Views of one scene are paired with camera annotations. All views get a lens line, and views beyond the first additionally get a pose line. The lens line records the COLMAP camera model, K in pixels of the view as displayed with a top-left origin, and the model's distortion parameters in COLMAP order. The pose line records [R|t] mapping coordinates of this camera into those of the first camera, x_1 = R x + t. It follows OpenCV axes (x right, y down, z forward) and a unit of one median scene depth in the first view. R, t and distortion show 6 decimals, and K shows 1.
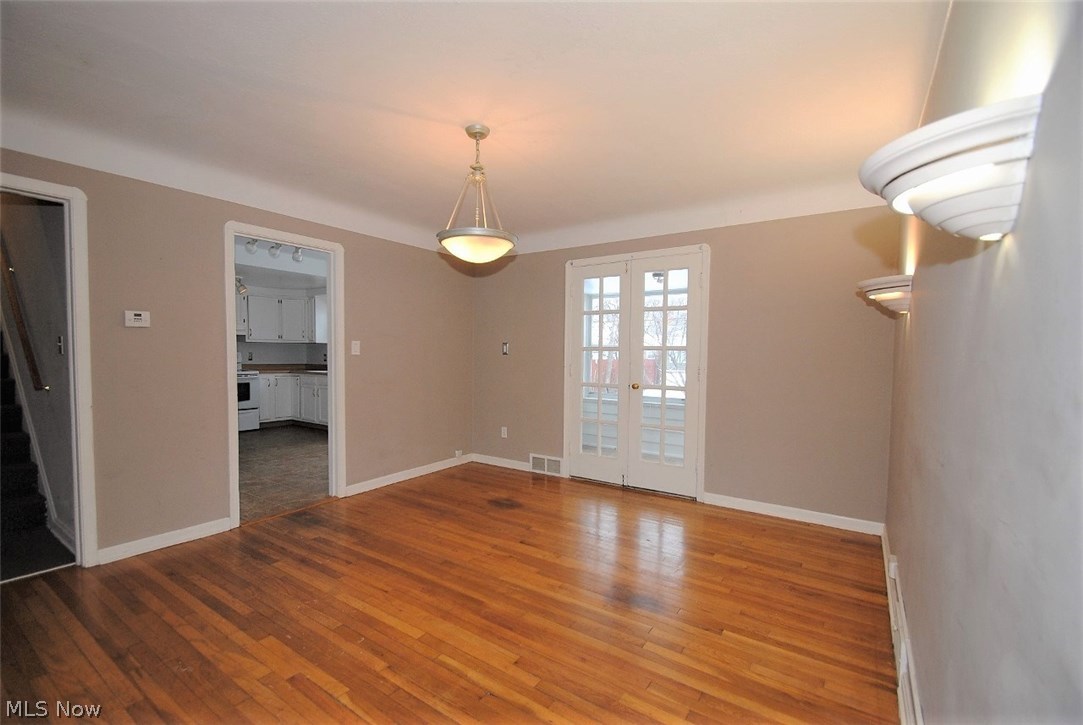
lens RADIAL K [[471.2, 0, 537.1], [0, 471.2, 370.2], [0, 0, 1]] dist [0.000882, 0.000187]
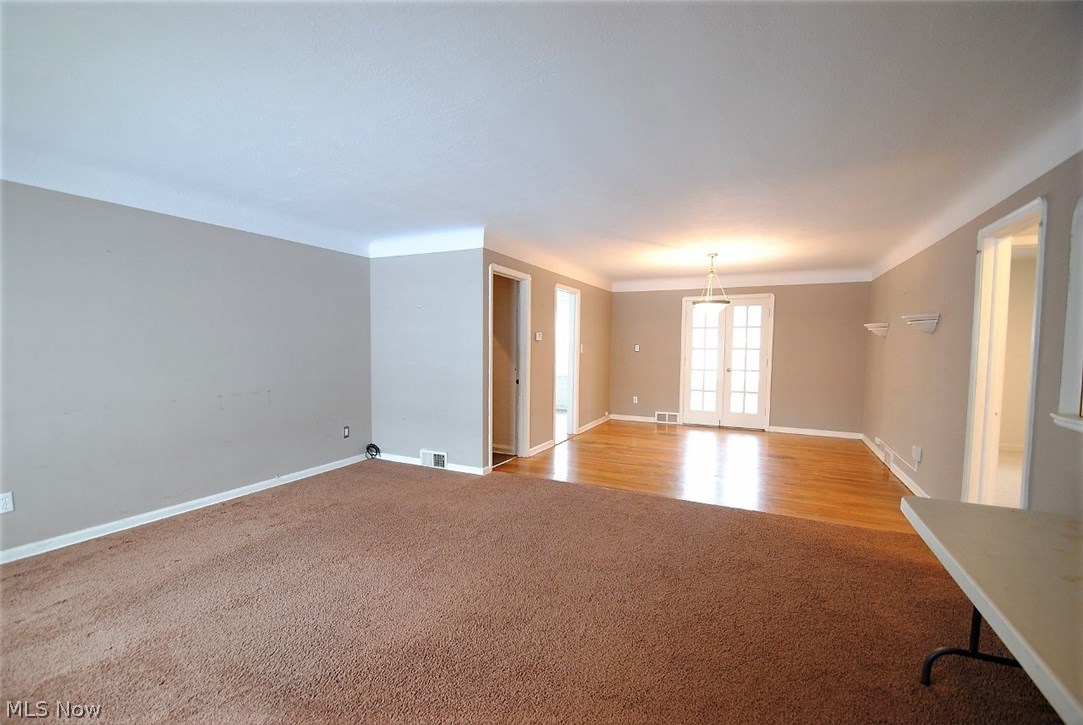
lens RADIAL K [[471.2, 0, 541.2], [0, 471.2, 366.2], [0, 0, 1]] dist [0.000882, 0.000187]
pose [[0.989935, -0.007950, 0.141297, -0.669556], [0.007581, 0.999966, 0.003153, 0.009606], [-0.141318, -0.002050, 0.989962, -0.599316]]
